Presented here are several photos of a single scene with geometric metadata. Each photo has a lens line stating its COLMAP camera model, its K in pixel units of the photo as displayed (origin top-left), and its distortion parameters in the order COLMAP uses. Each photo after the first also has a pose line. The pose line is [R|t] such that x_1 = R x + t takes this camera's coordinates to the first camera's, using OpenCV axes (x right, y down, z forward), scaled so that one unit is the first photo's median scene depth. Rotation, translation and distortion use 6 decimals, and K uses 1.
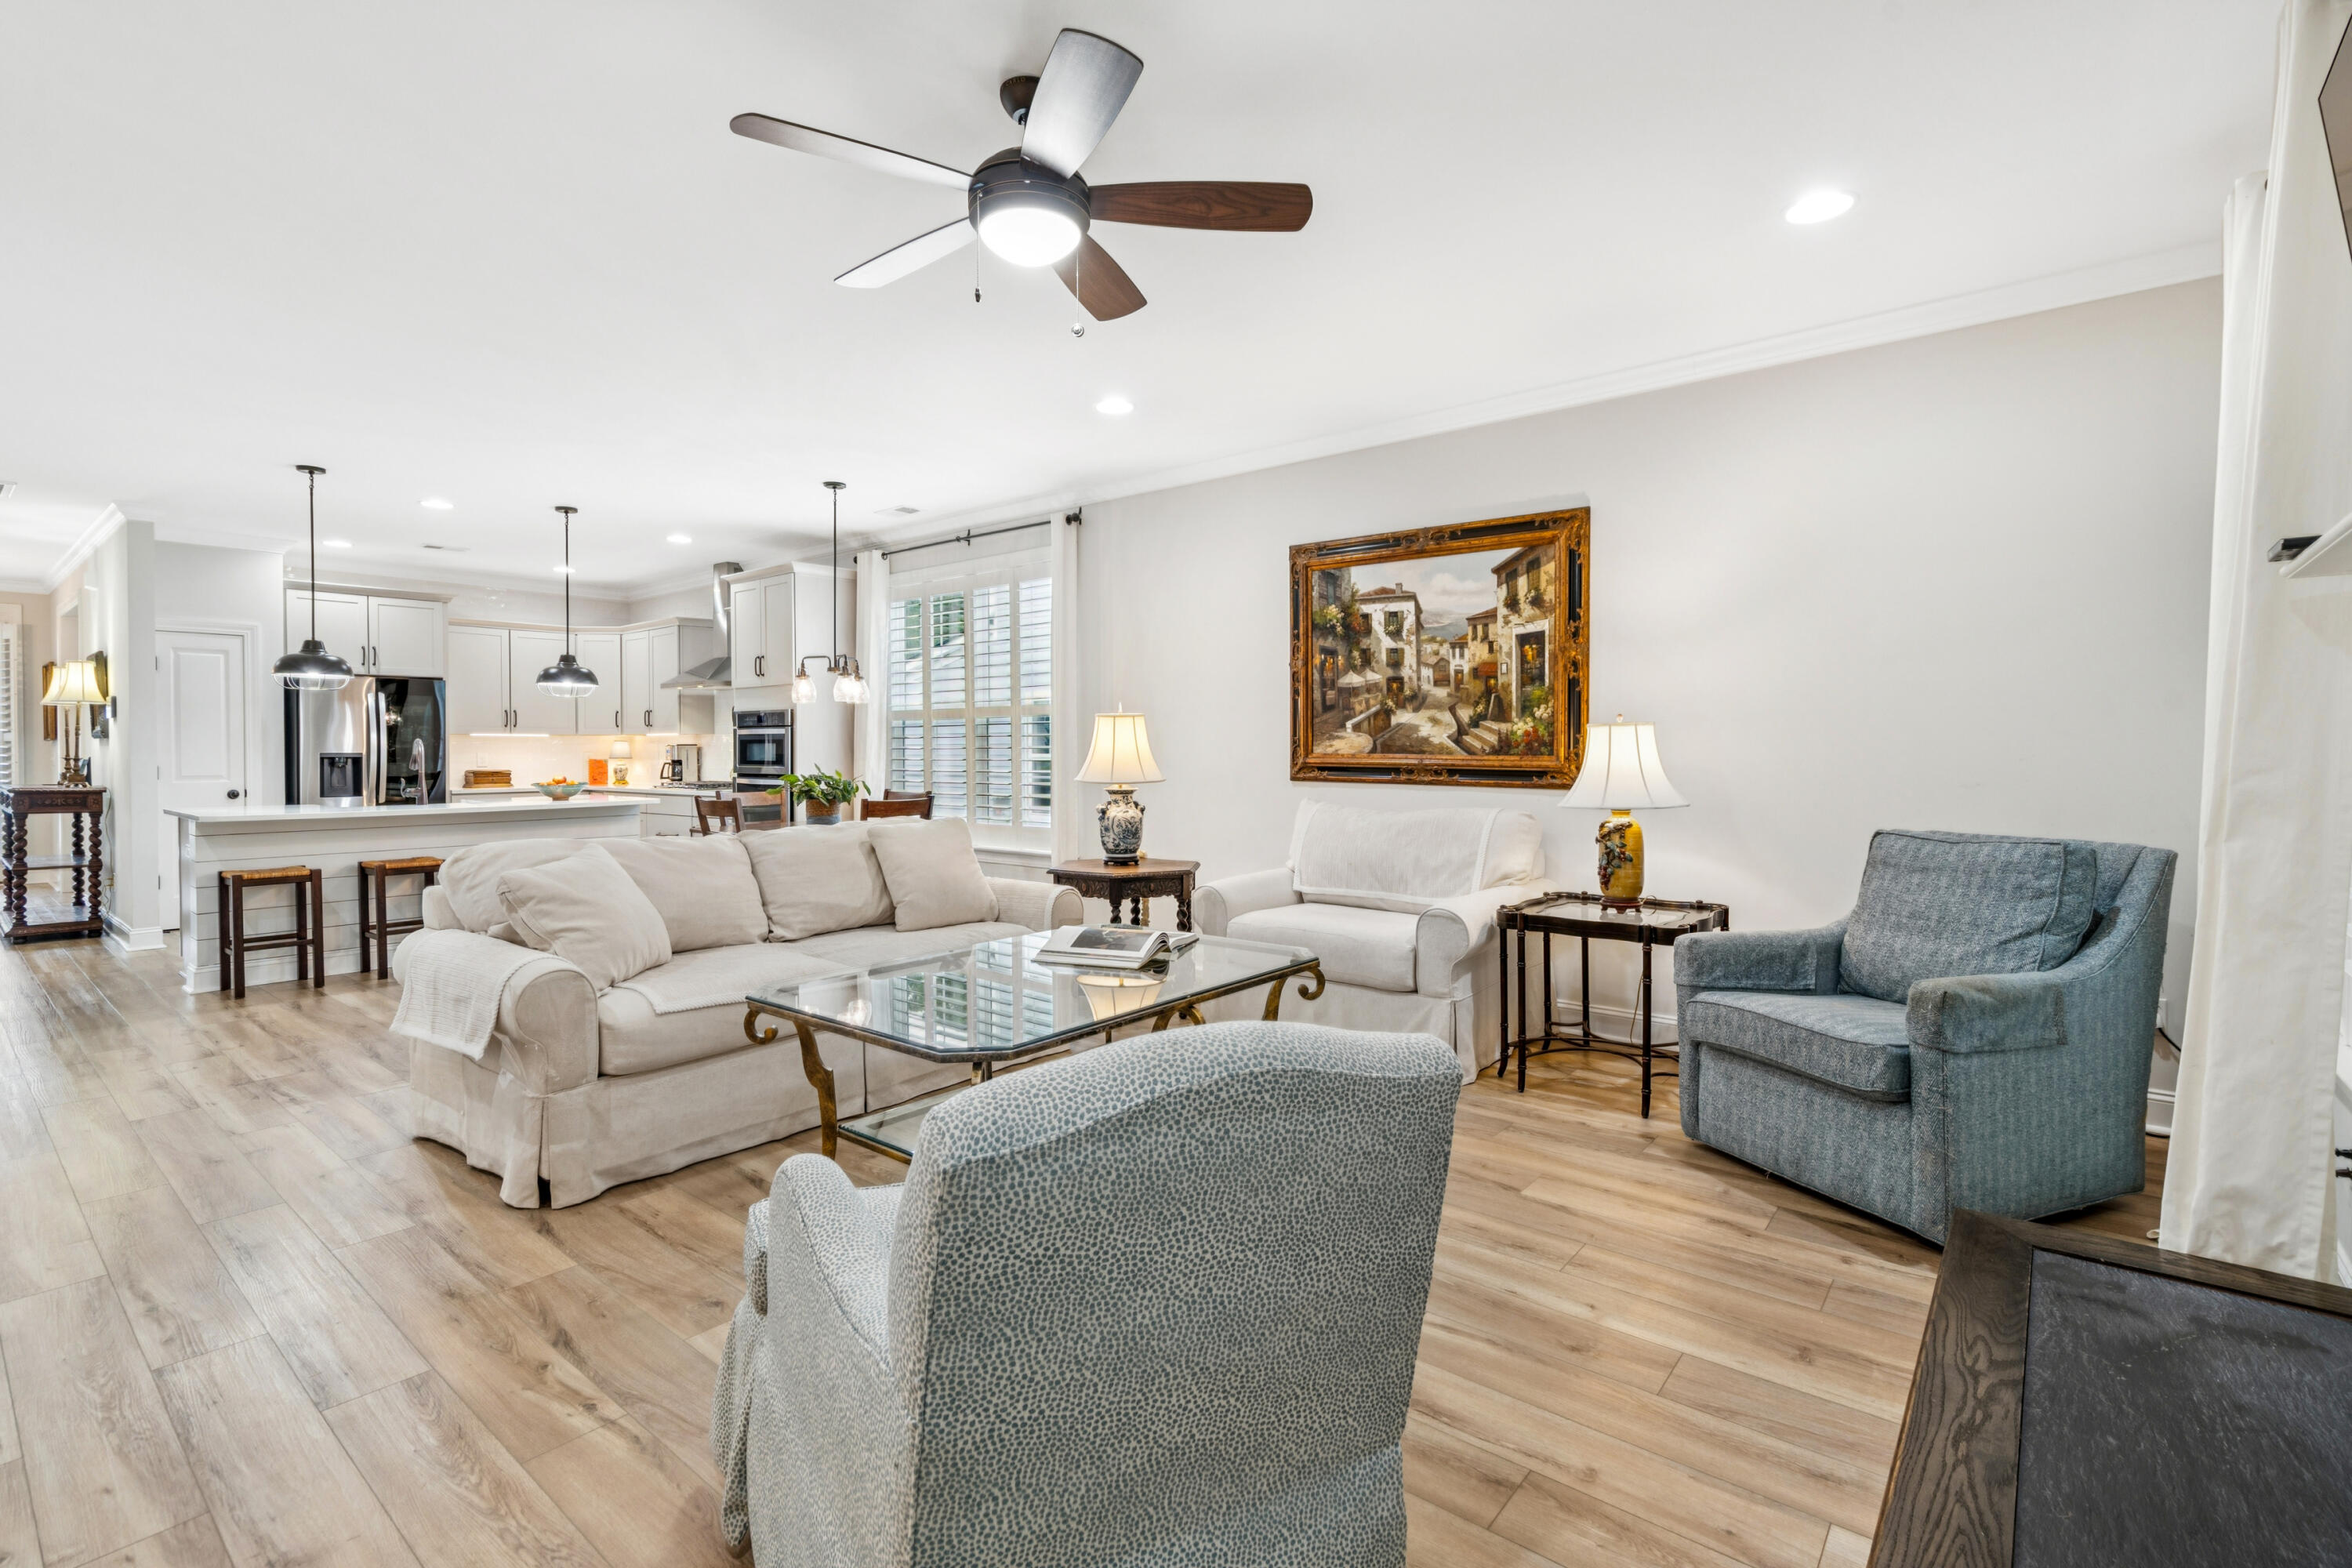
lens RADIAL K [[1075.5, 0, 1170.6], [0, 1075.5, 770.8], [0, 0, 1]] dist [-0.001170, 0.001199]
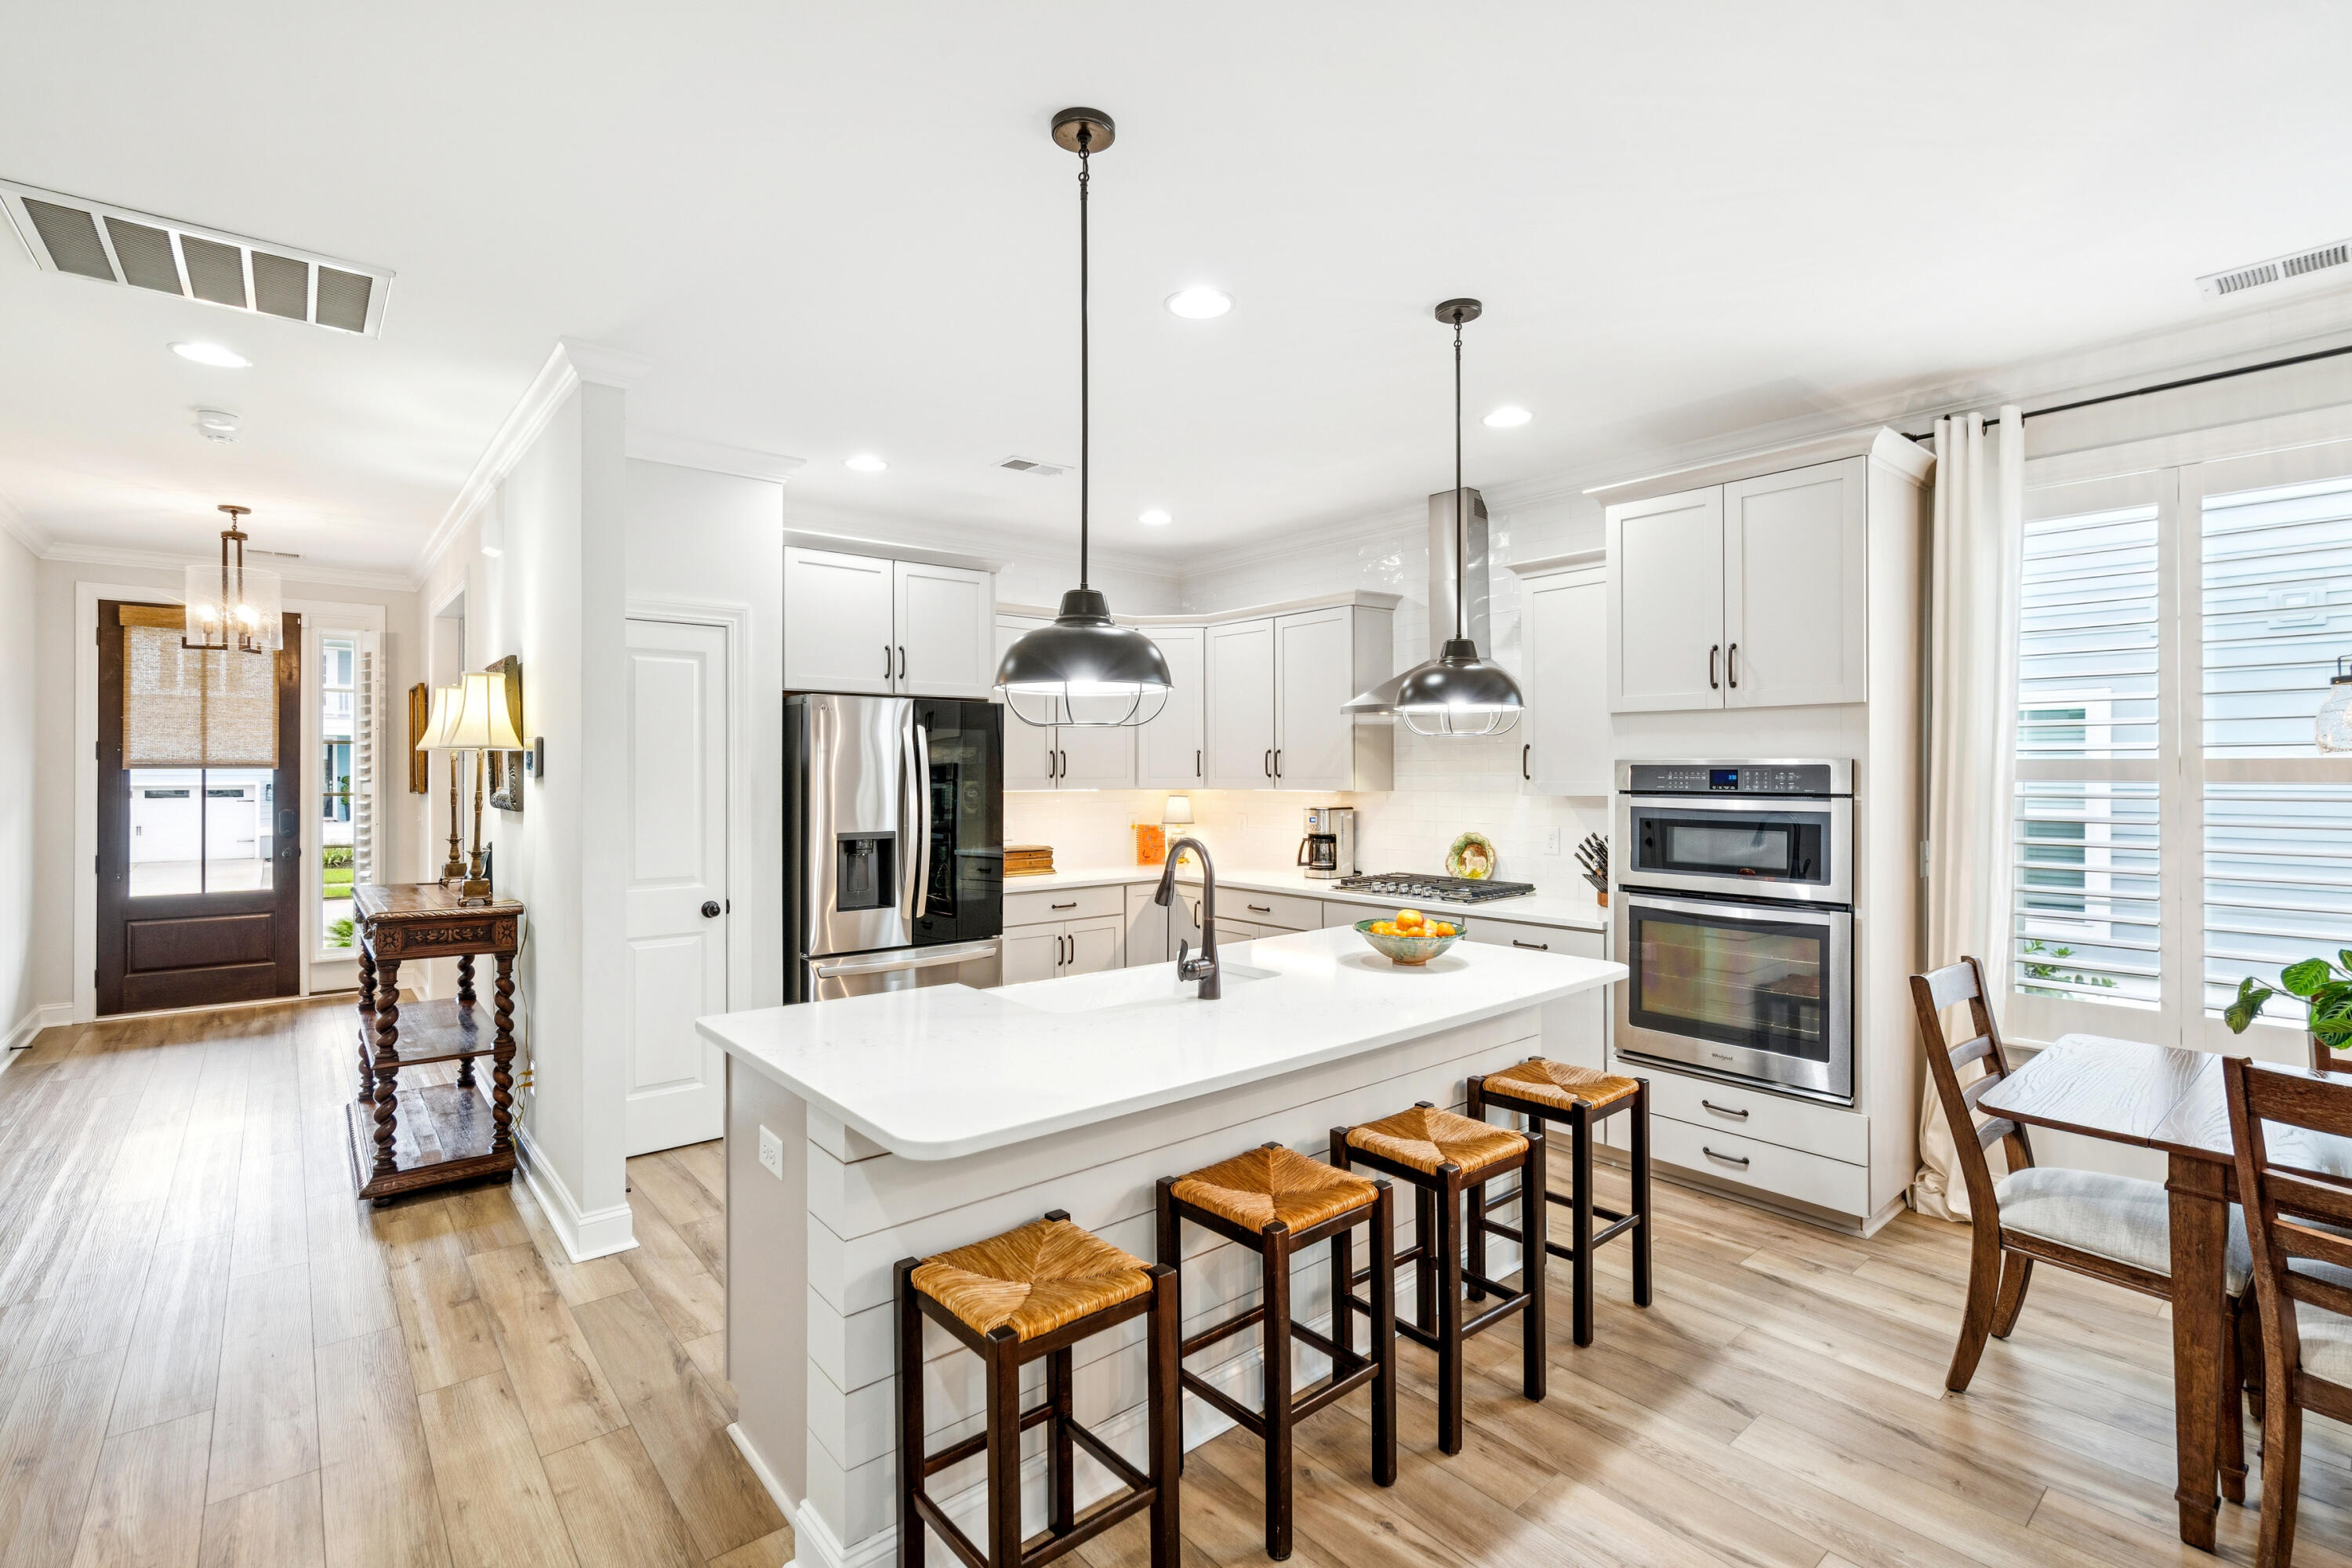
lens RADIAL K [[1075.5, 0, 1179.8], [0, 1075.5, 781.8], [0, 0, 1]] dist [-0.001170, 0.001199]
pose [[0.984677, 0.003603, -0.174351, -0.534911], [-0.005457, 0.999934, -0.010158, -0.040206], [0.174303, 0.010954, 0.984631, 0.492108]]
